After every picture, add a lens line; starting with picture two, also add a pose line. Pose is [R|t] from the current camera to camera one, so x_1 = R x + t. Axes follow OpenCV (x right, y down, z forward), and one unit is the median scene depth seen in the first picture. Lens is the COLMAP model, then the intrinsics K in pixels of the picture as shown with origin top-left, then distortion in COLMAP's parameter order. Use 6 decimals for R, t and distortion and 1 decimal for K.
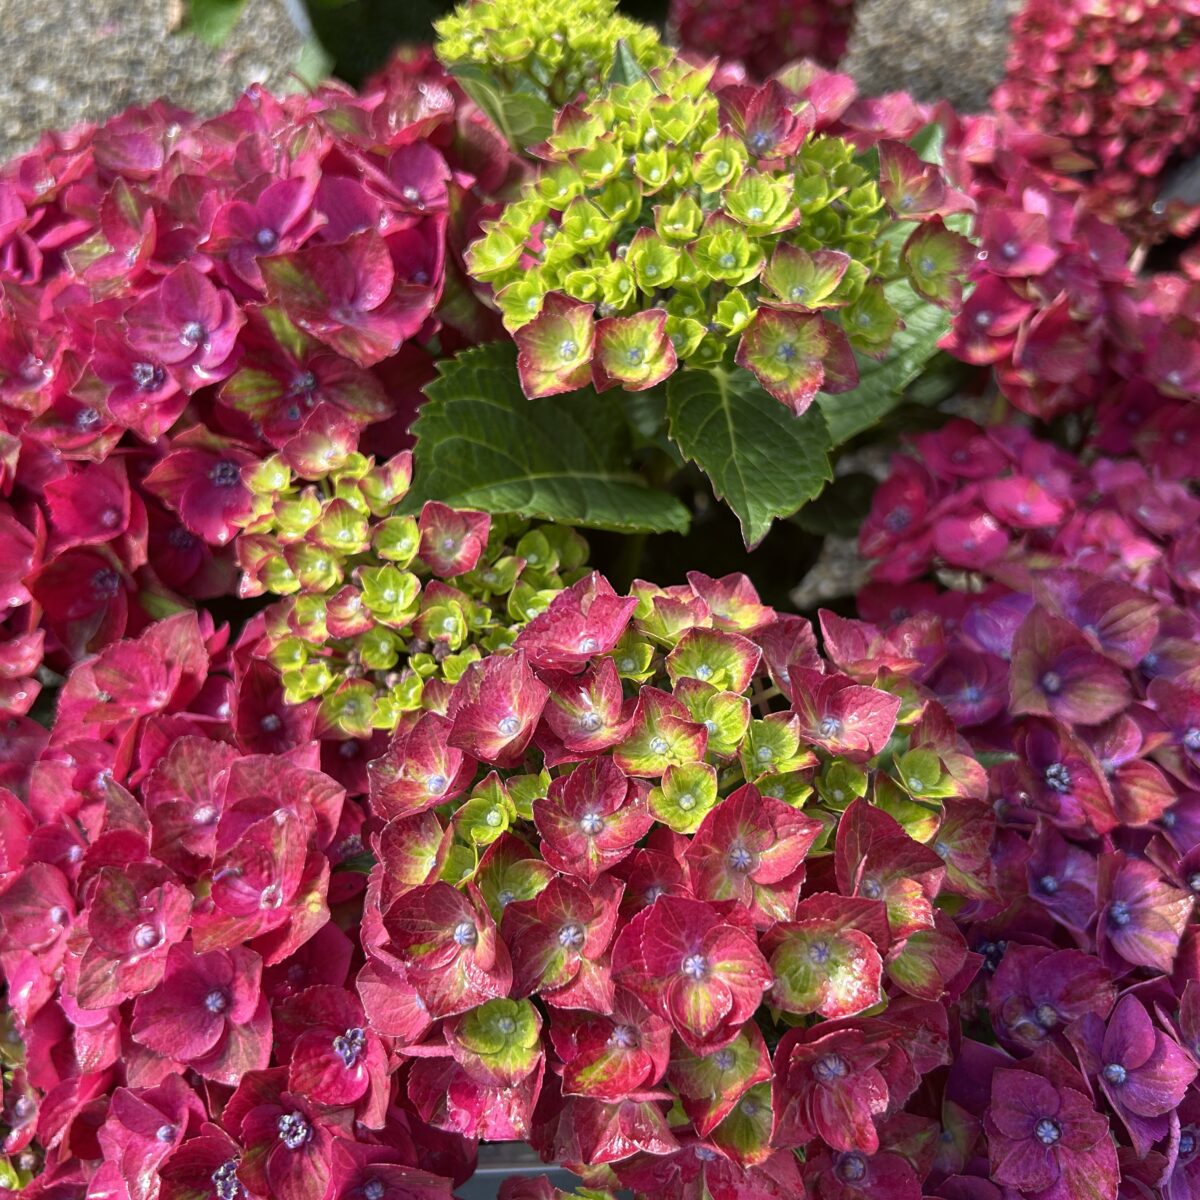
lens RADIAL K [[1233.0, 0, 600.0], [0, 1233.0, 600.0], [0, 0, 1]] dist [-0.002589, -0.072669]
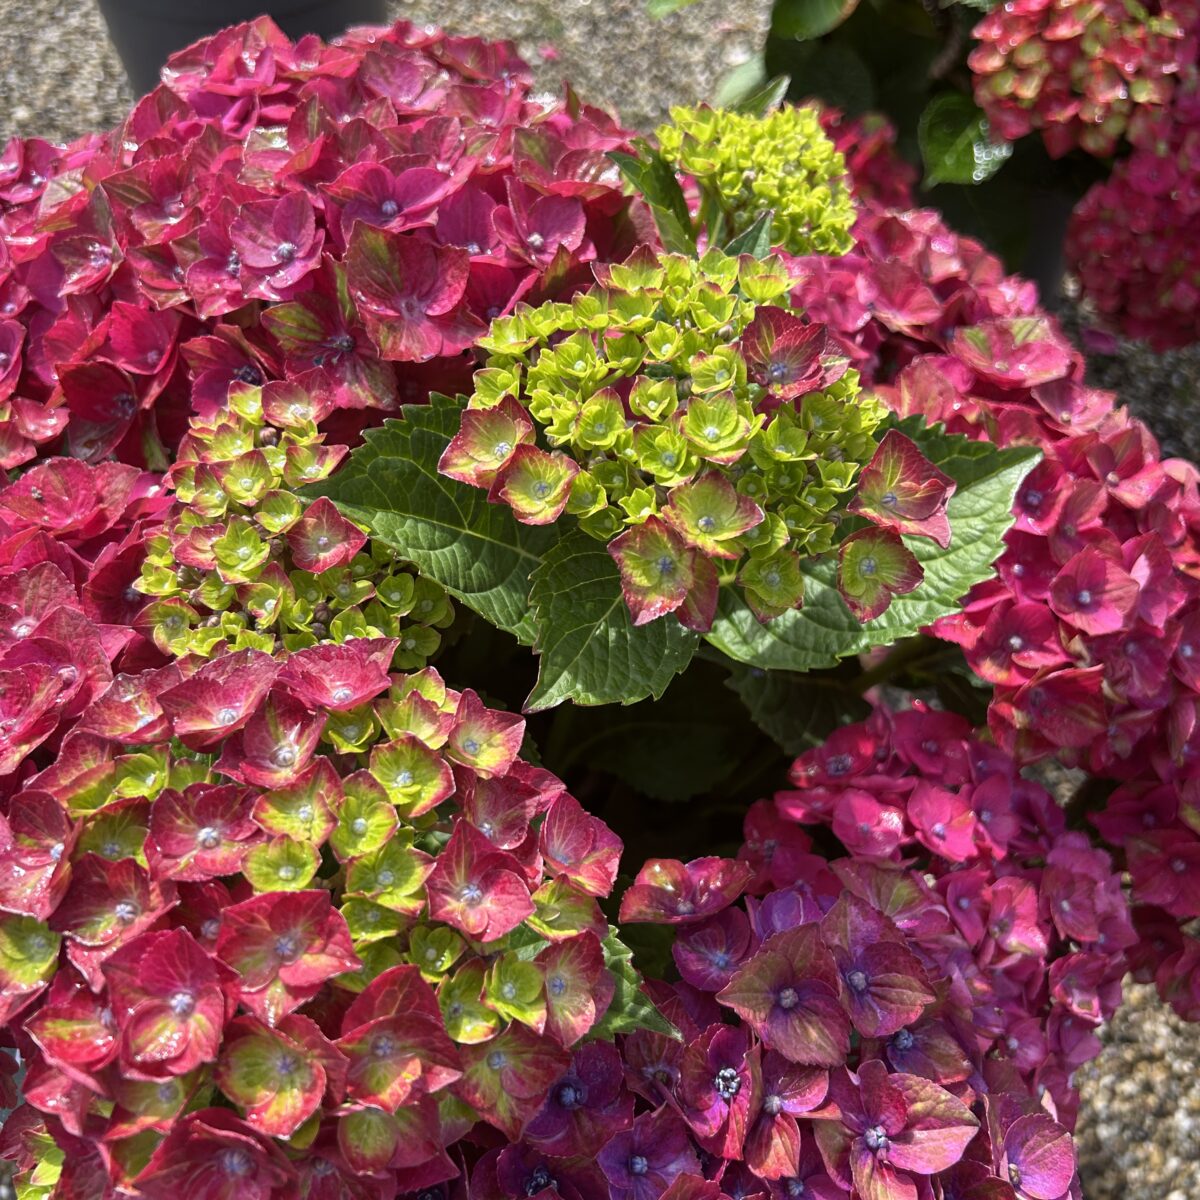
lens RADIAL K [[1233.0, 0, 600.0], [0, 1233.0, 600.0], [0, 0, 1]] dist [-0.002589, -0.072669]
pose [[0.823640, 0.540056, -0.173082, 0.281688], [-0.541426, 0.839629, 0.043367, -0.178211], [0.168745, 0.057993, 0.983952, 0.004356]]
